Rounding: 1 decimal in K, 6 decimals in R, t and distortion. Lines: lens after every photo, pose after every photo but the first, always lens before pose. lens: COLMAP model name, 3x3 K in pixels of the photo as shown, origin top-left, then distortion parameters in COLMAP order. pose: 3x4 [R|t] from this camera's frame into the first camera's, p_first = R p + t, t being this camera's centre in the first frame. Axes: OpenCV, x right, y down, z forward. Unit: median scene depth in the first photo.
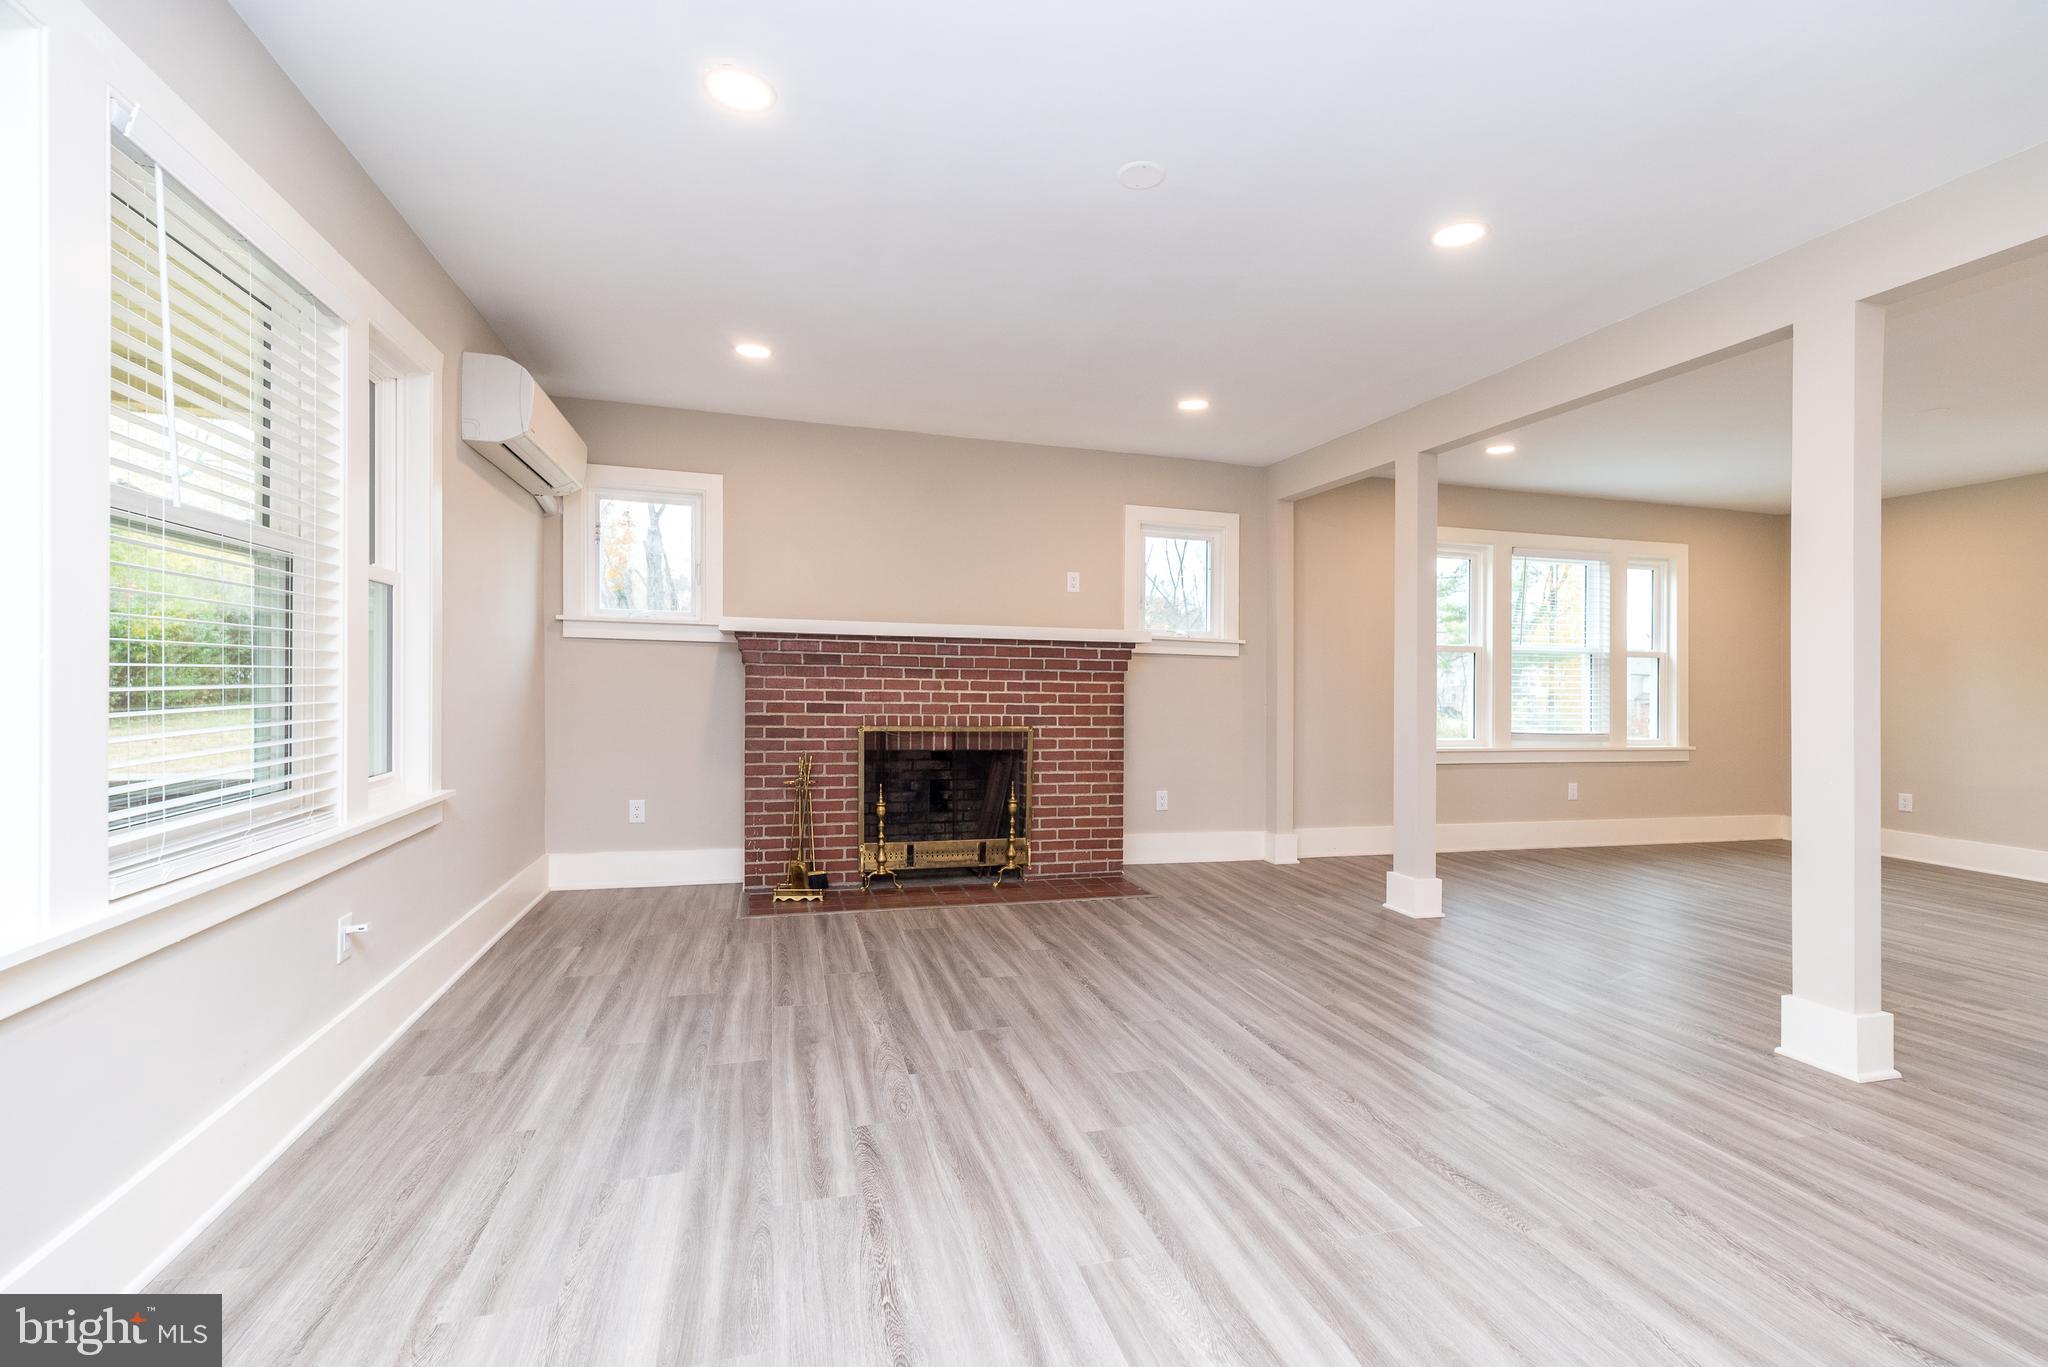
lens RADIAL K [[885.9, 0, 1027.3], [0, 885.9, 688.5], [0, 0, 1]] dist [0.008593, -0.000659]
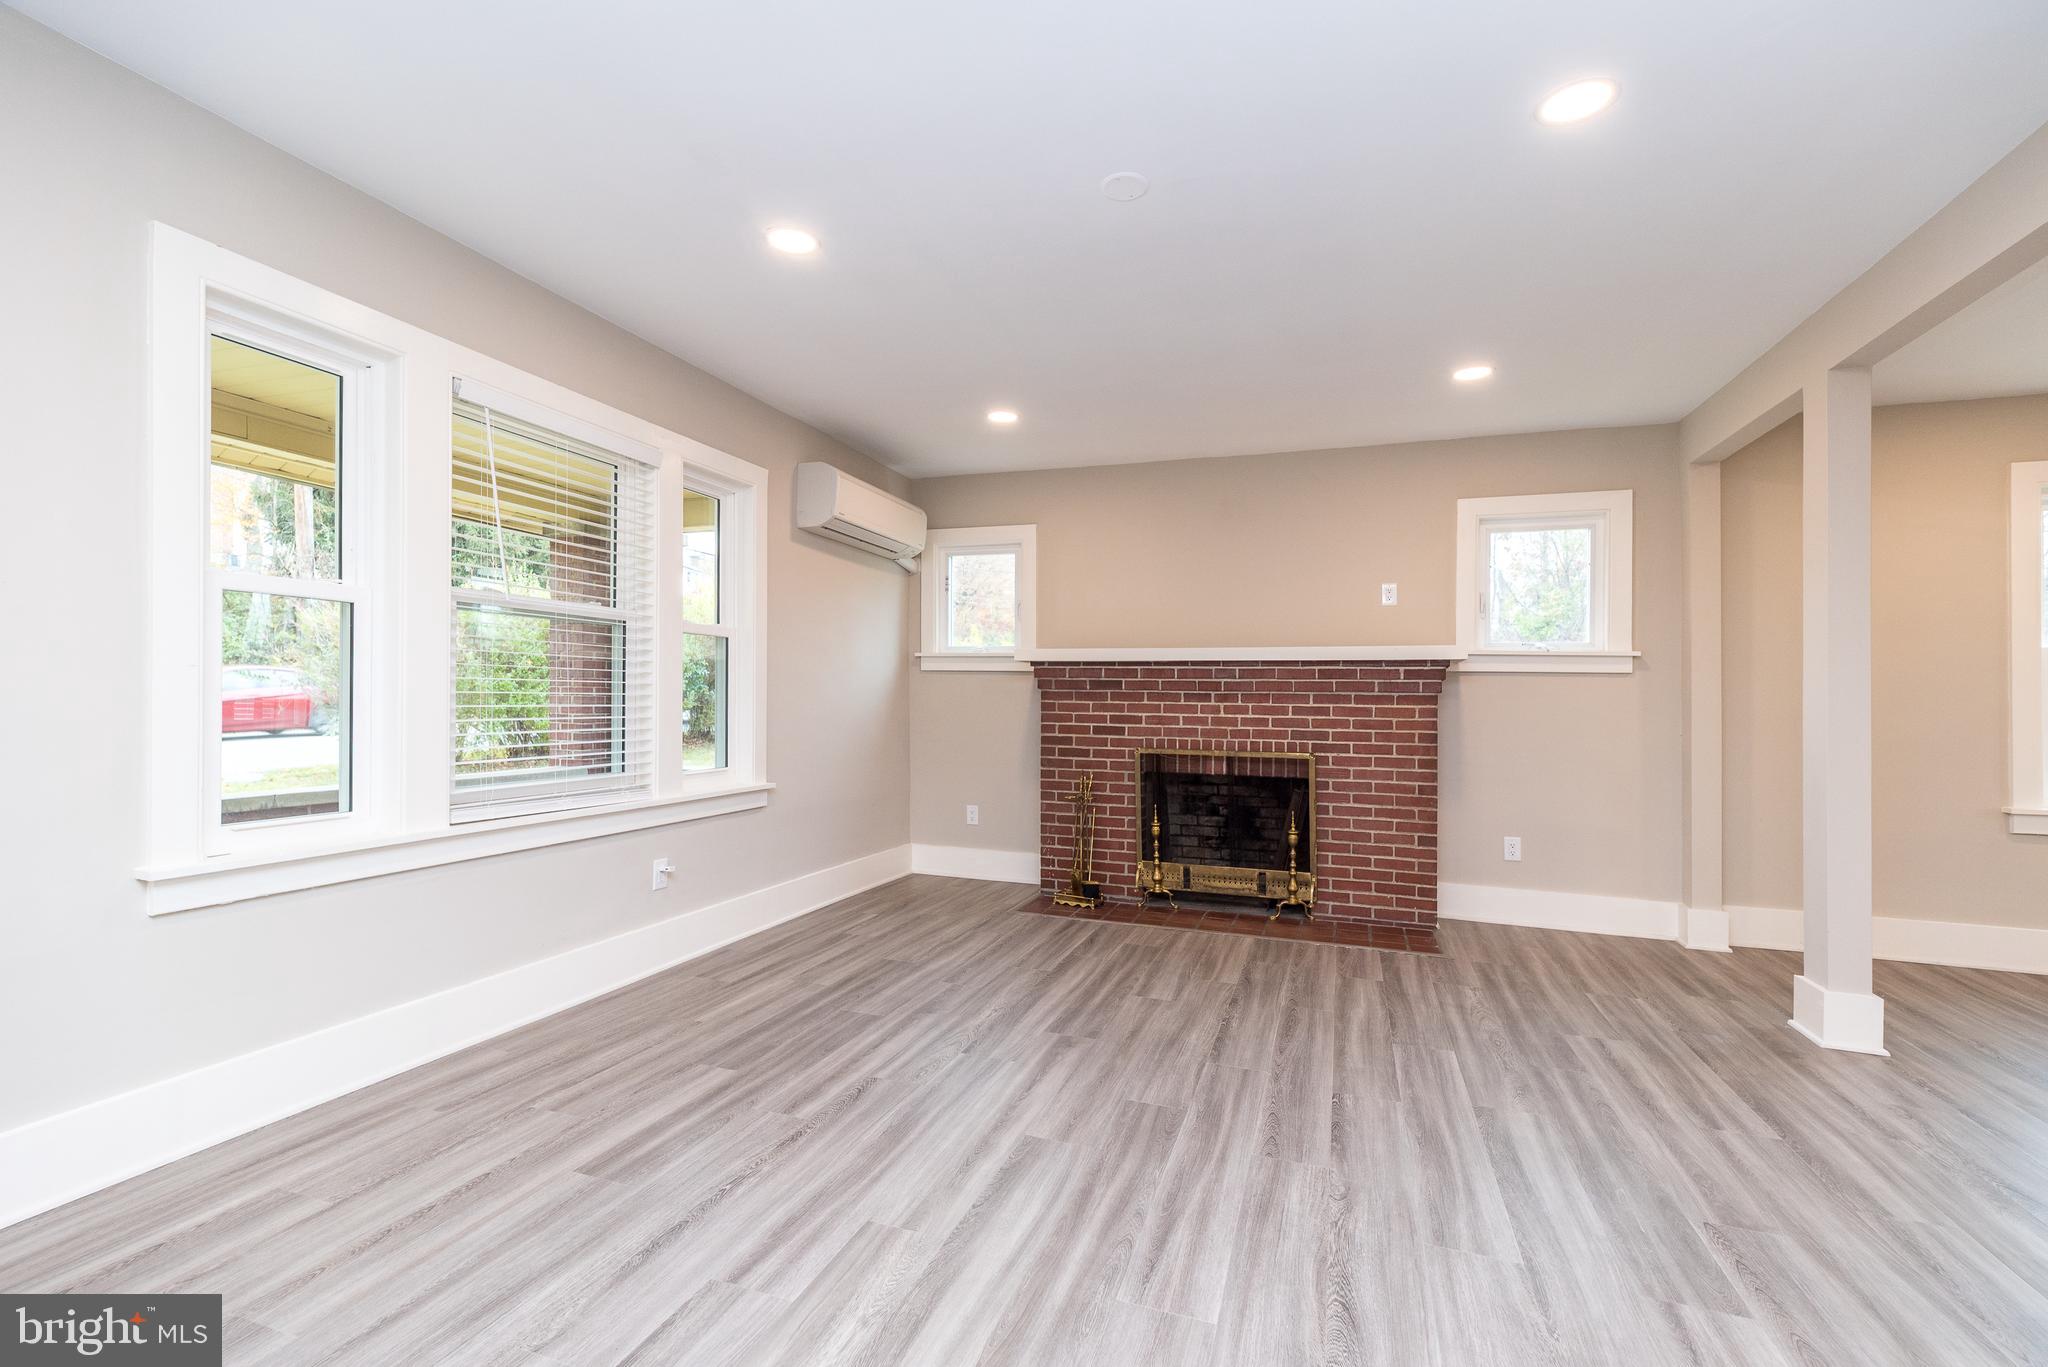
lens RADIAL K [[885.9, 0, 1033.6], [0, 885.9, 711.0], [0, 0, 1]] dist [0.008593, -0.000659]
pose [[0.813457, 0.000442, -0.581625, 0.329582], [-0.004893, 0.999970, -0.006083, 0.005698], [0.581604, 0.007795, 0.813435, 0.077944]]
